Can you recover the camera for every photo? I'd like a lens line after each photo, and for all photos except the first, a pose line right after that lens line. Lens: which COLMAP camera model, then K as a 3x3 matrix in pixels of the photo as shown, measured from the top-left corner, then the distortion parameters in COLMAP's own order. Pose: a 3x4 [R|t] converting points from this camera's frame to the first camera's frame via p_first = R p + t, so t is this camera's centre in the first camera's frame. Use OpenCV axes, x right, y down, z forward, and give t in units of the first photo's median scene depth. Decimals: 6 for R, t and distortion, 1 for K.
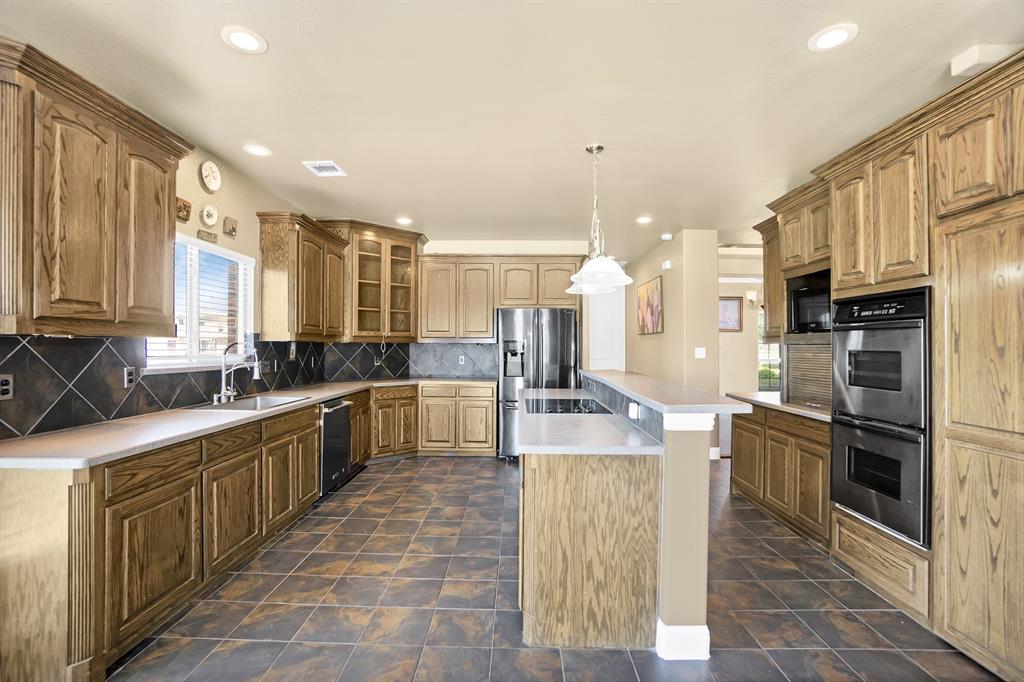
lens RADIAL K [[465.8, 0, 518.0], [0, 465.8, 338.5], [0, 0, 1]] dist [-0.047891, 0.013831]
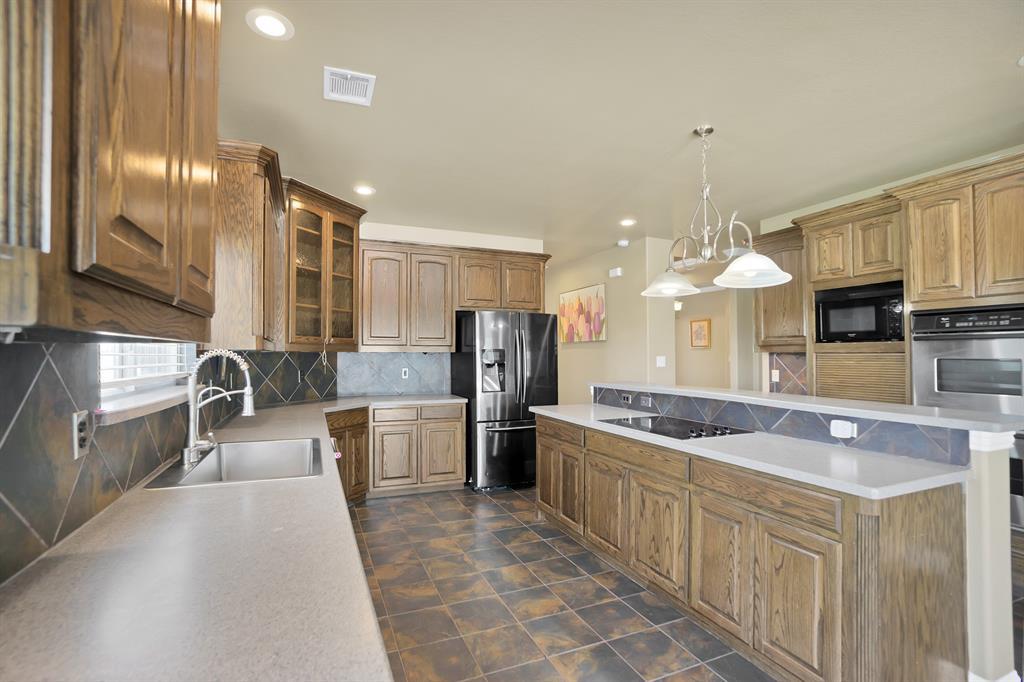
lens RADIAL K [[465.8, 0, 505.2], [0, 465.8, 344.3], [0, 0, 1]] dist [-0.047891, 0.013831]
pose [[0.919782, 0.003984, 0.392409, -0.477122], [-0.002054, 0.999984, -0.005338, 0.000263], [-0.392424, 0.004103, 0.919775, 0.320997]]
